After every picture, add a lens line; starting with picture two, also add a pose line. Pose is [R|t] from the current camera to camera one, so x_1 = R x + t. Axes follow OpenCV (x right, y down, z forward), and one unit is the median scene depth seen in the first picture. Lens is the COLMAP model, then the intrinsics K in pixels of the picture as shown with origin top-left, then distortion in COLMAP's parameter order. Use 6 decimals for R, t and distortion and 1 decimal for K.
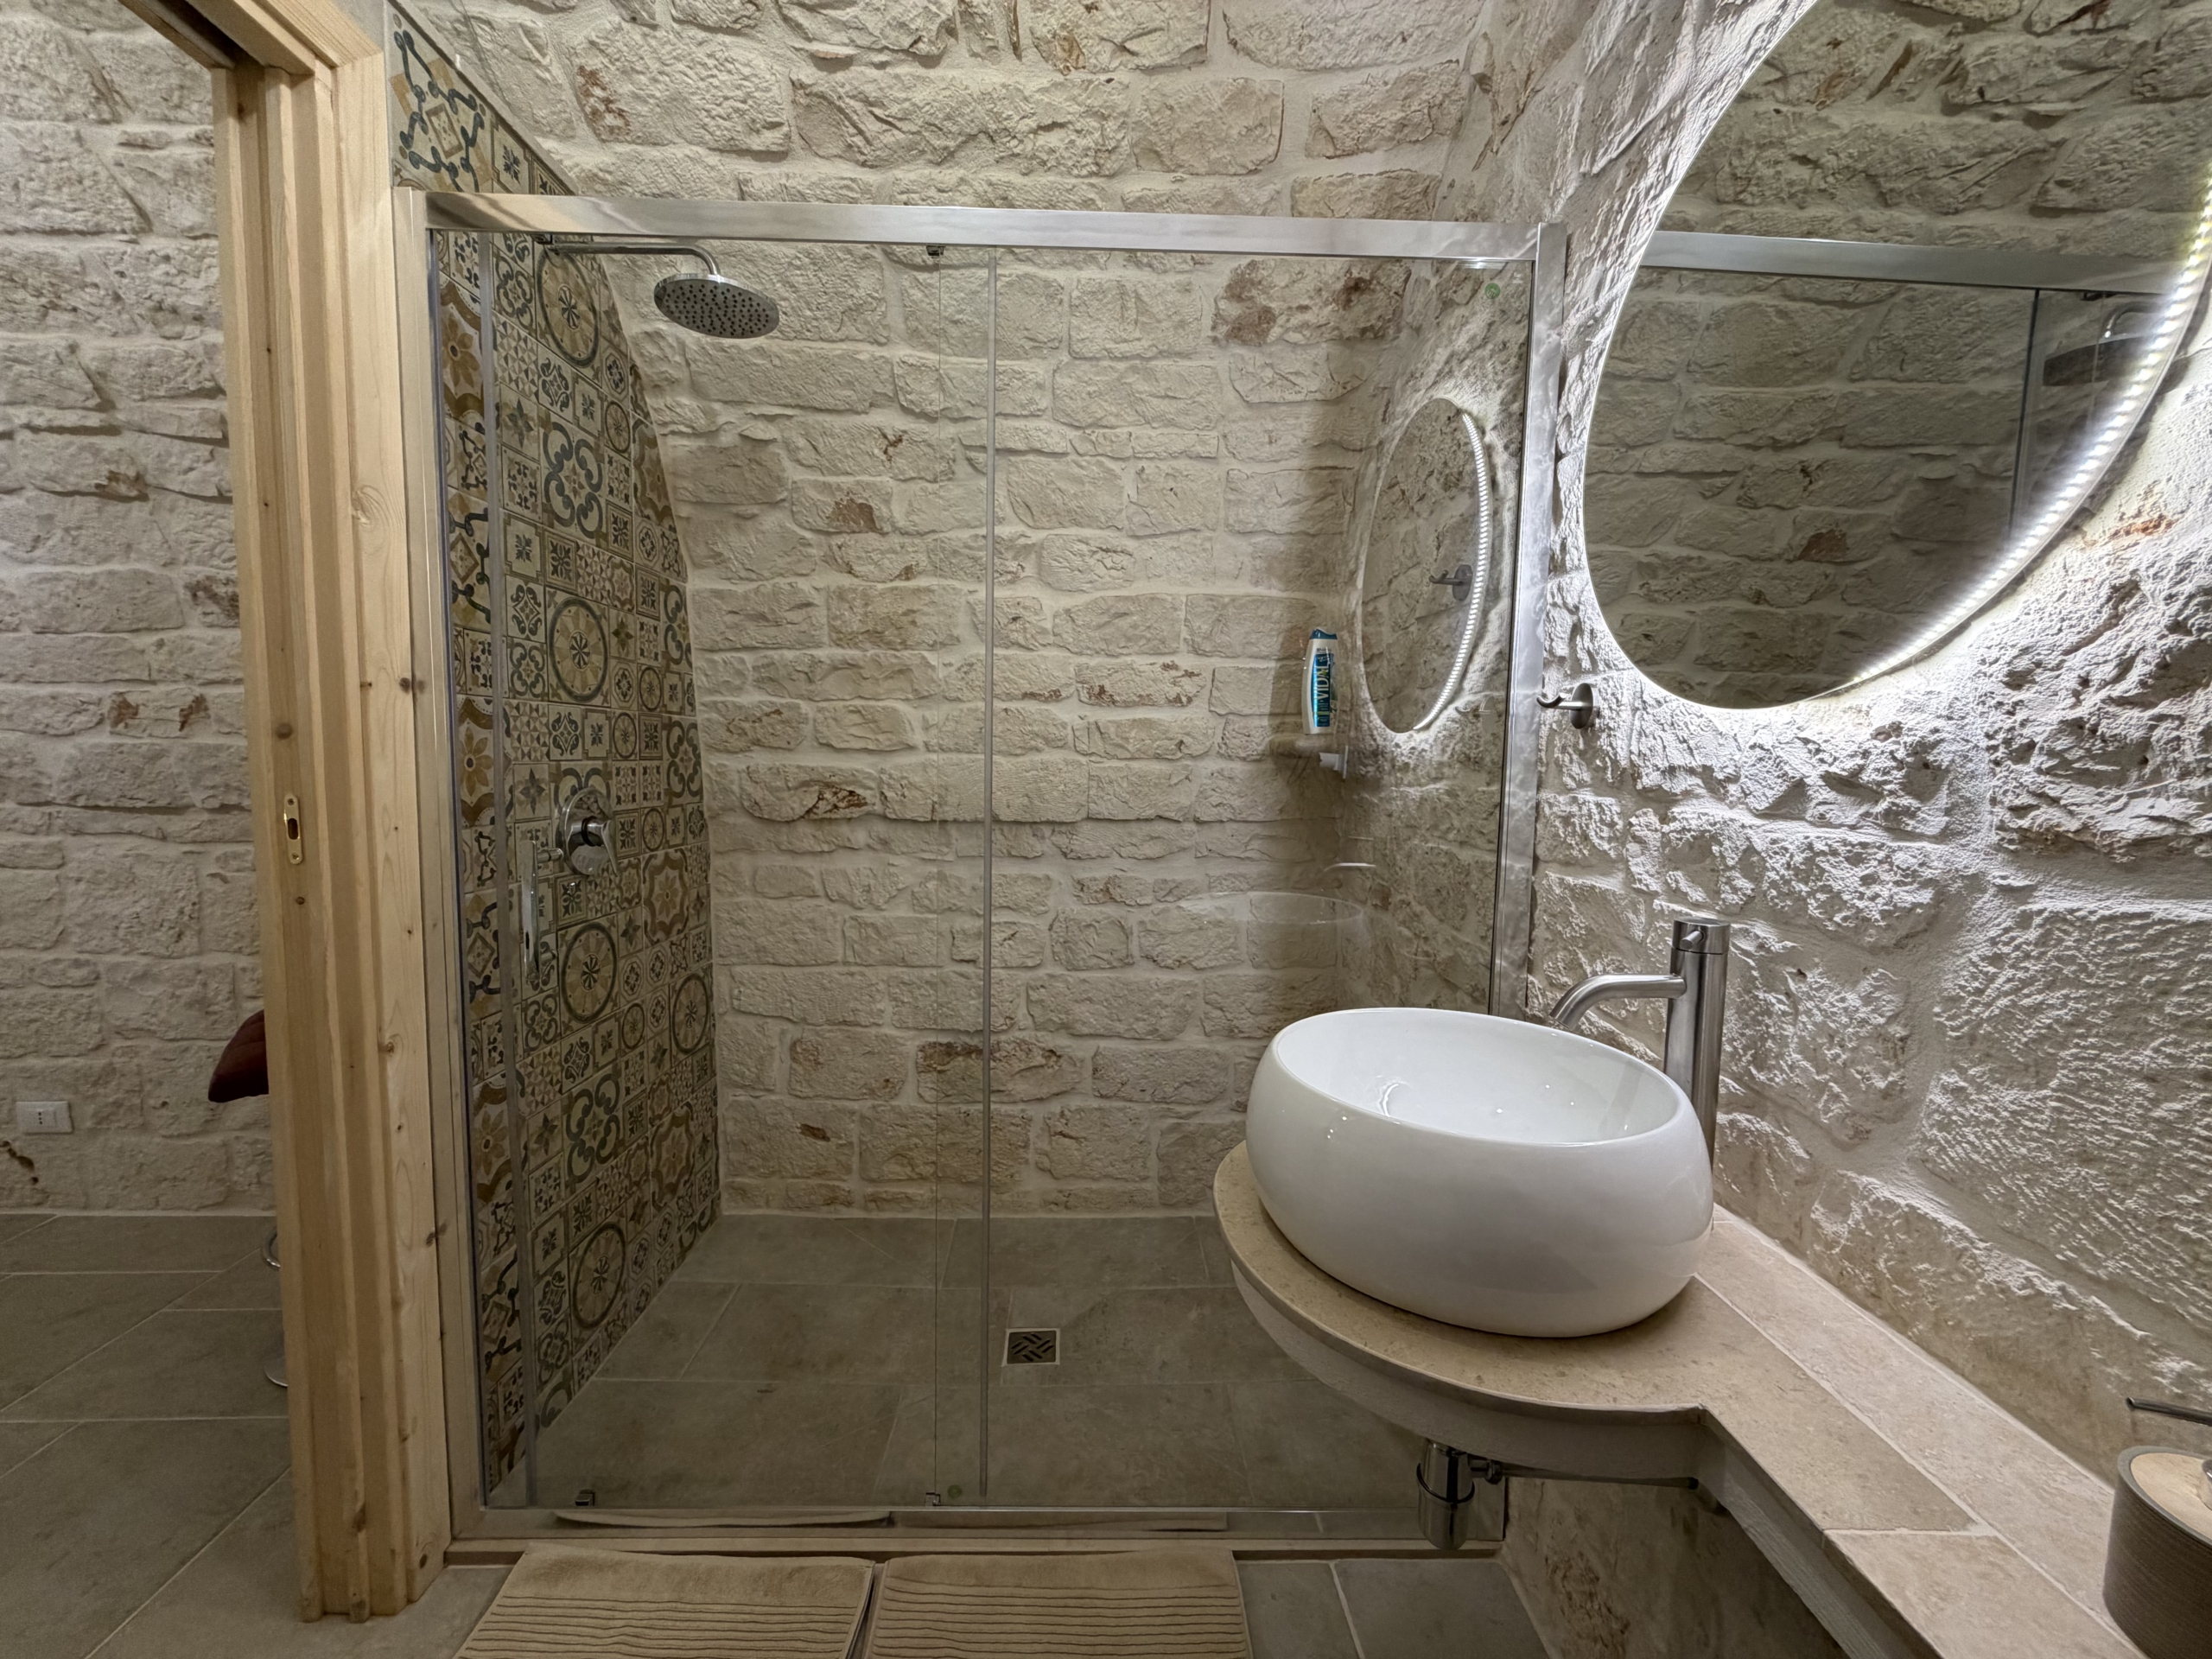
lens RADIAL K [[878.8, 0, 1096.7], [0, 878.8, 830.1], [0, 0, 1]] dist [0.000427, -0.000332]
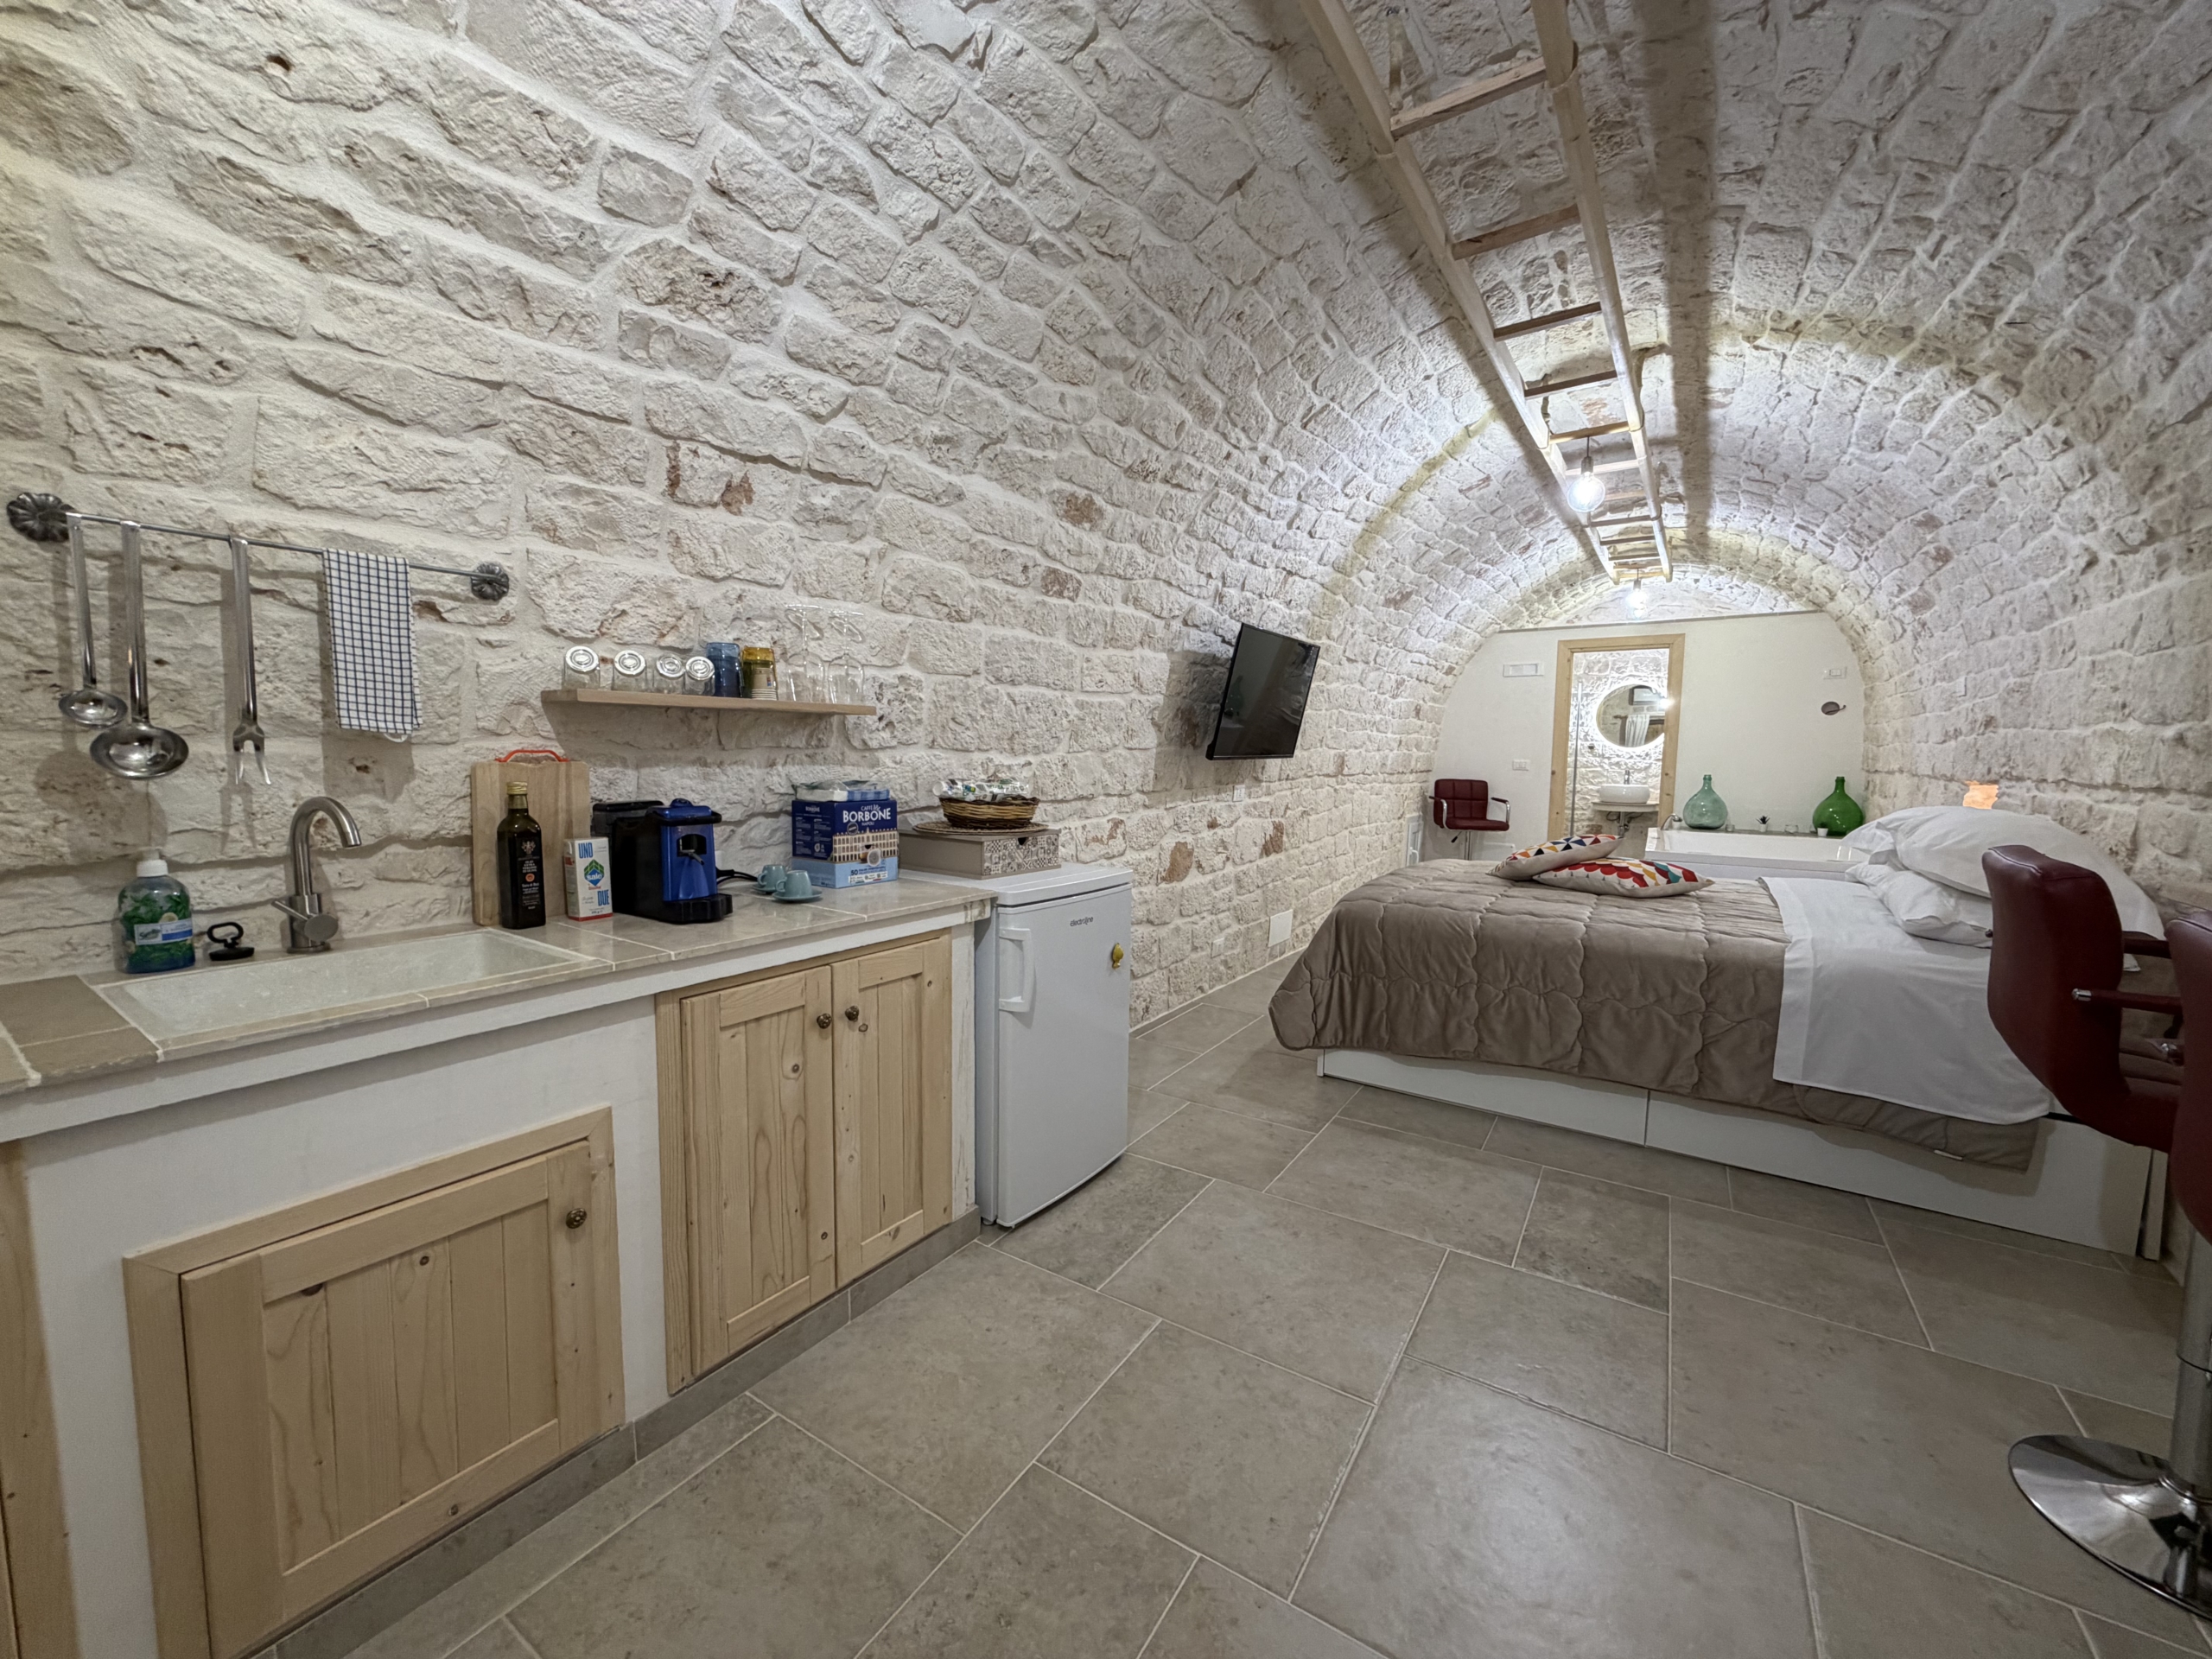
lens RADIAL K [[878.8, 0, 1097.5], [0, 878.8, 829.4], [0, 0, 1]] dist [0.000427, -0.000332]
pose [[0.581968, -0.084086, 0.808853, -4.796868], [0.068539, 0.996173, 0.054246, -0.076729], [-0.810318, 0.023868, 0.585504, 0.027383]]
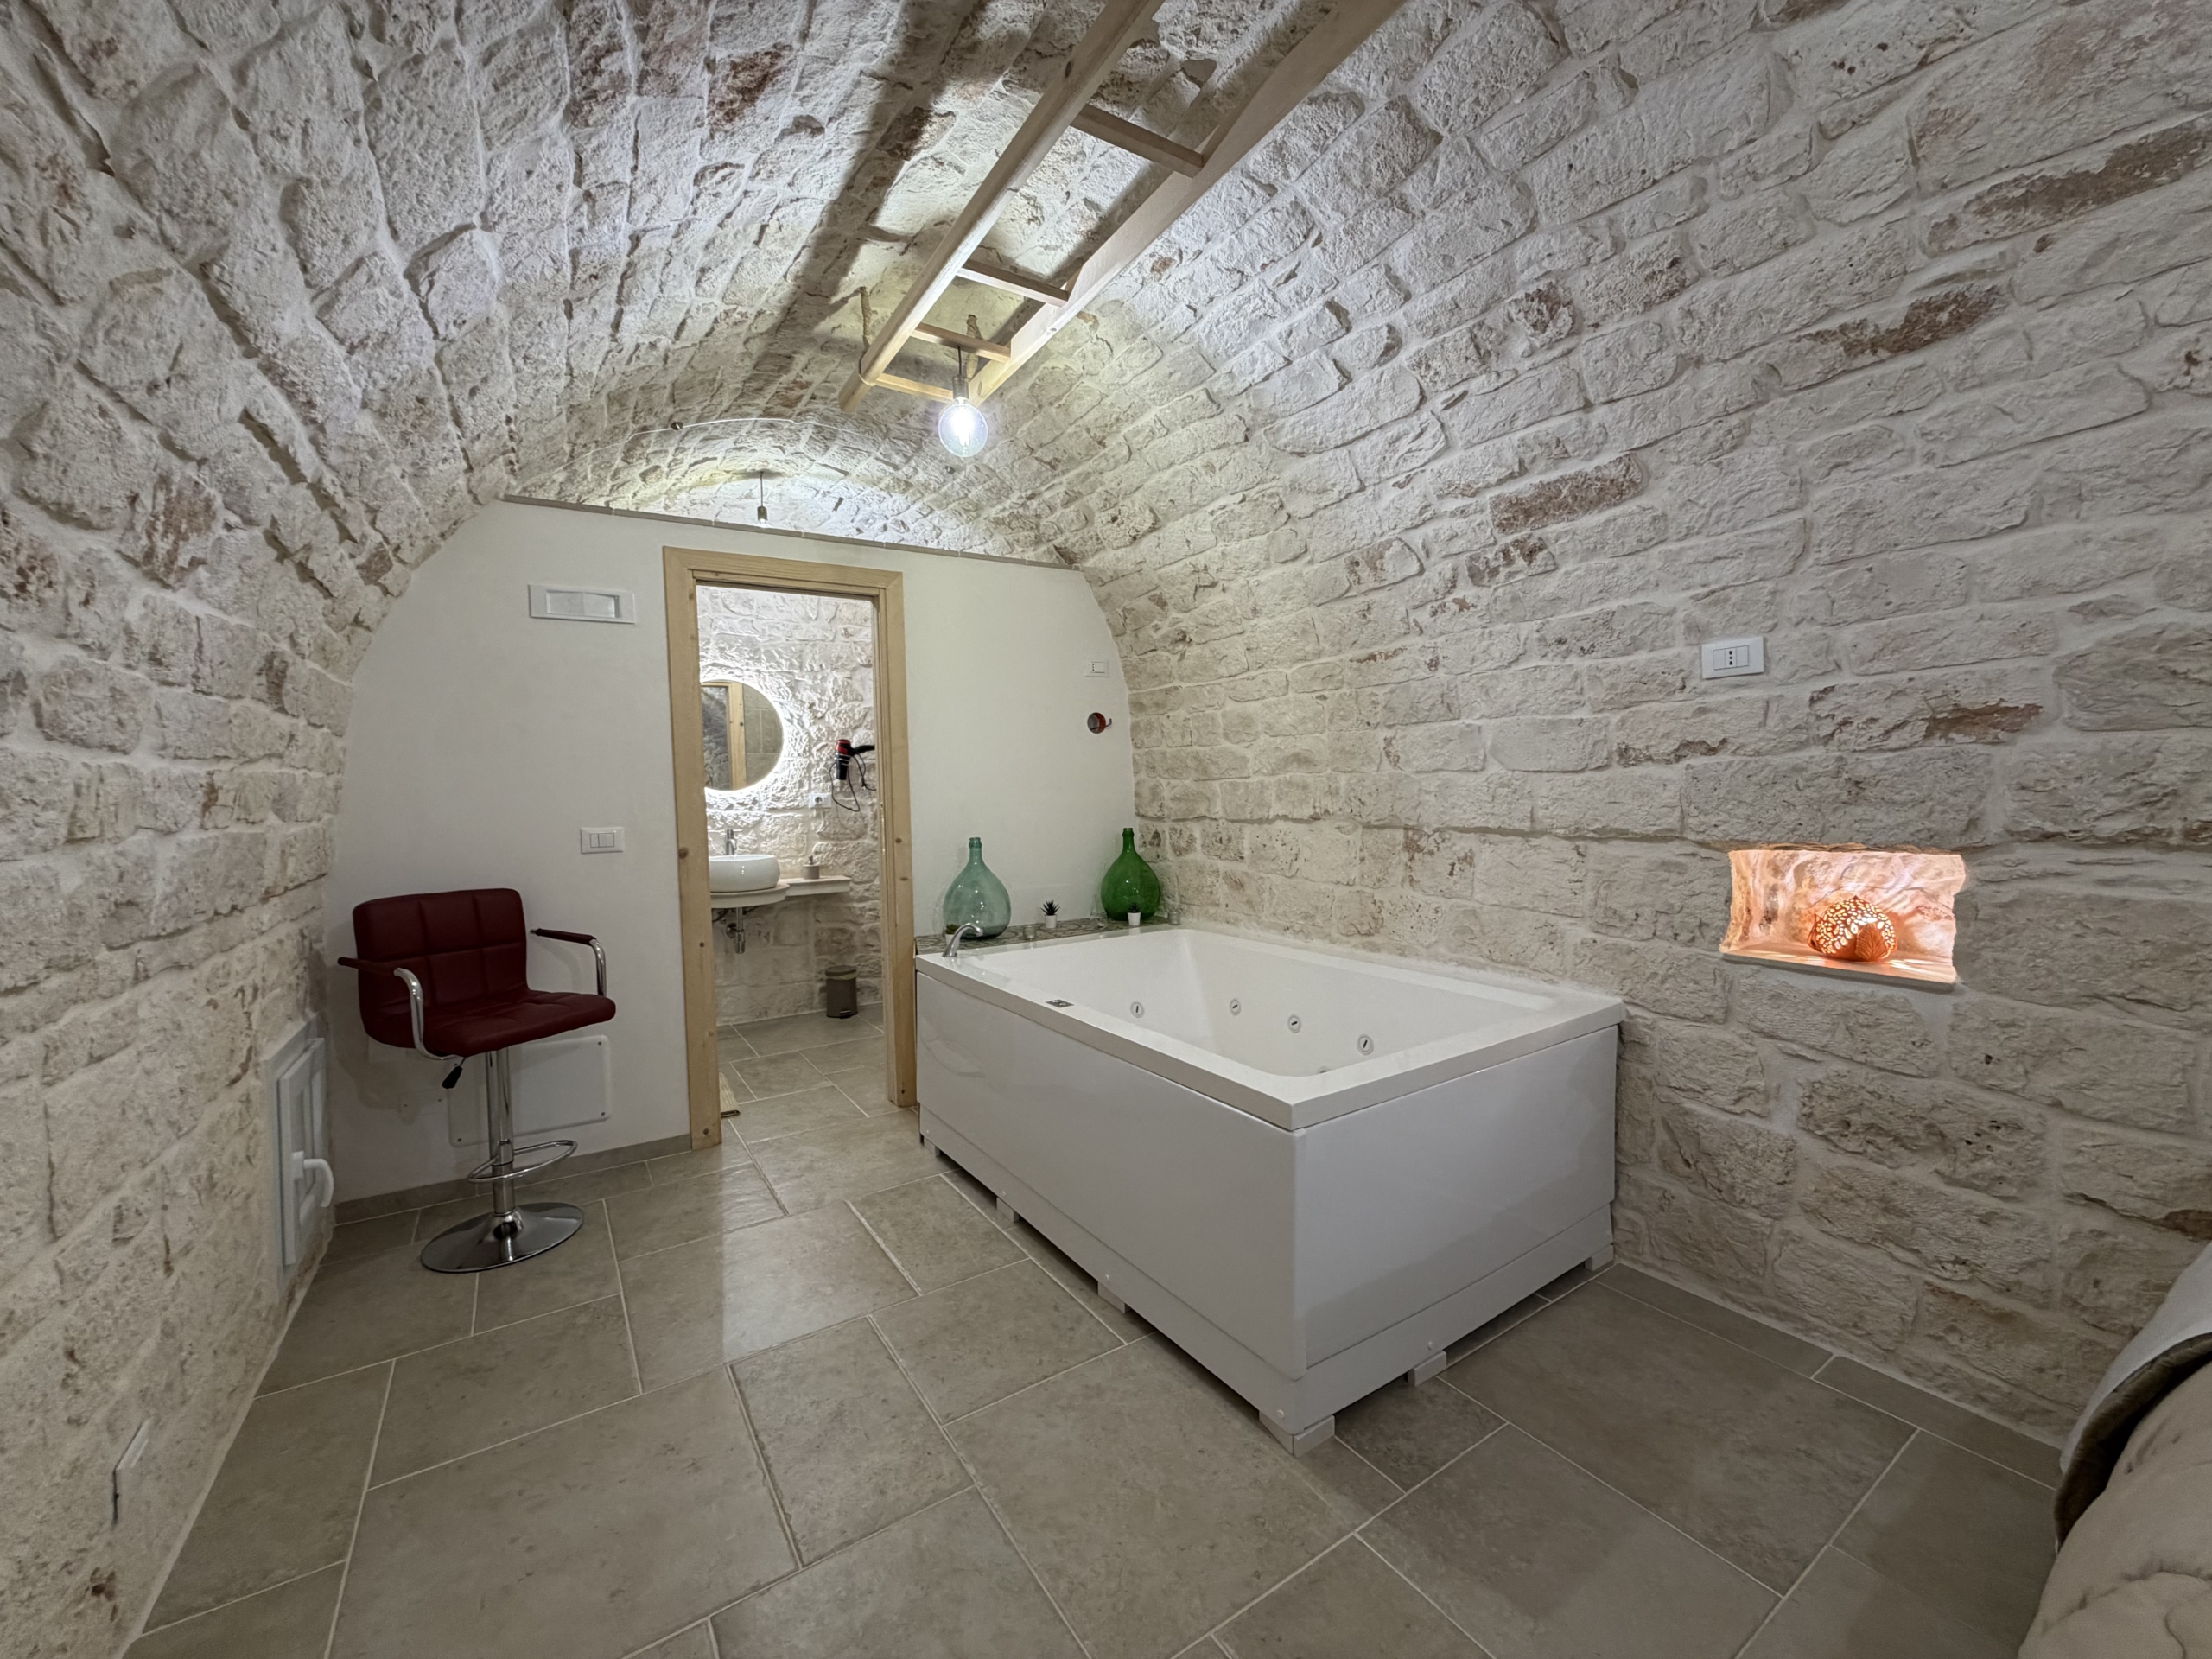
lens RADIAL K [[878.8, 0, 1097.9], [0, 878.8, 830.8], [0, 0, 1]] dist [0.000427, -0.000332]
pose [[-0.508391, -0.052301, 0.859537, -2.374366], [0.084995, 0.990232, 0.110526, -0.136566], [-0.856922, 0.129247, -0.498979, 0.792677]]
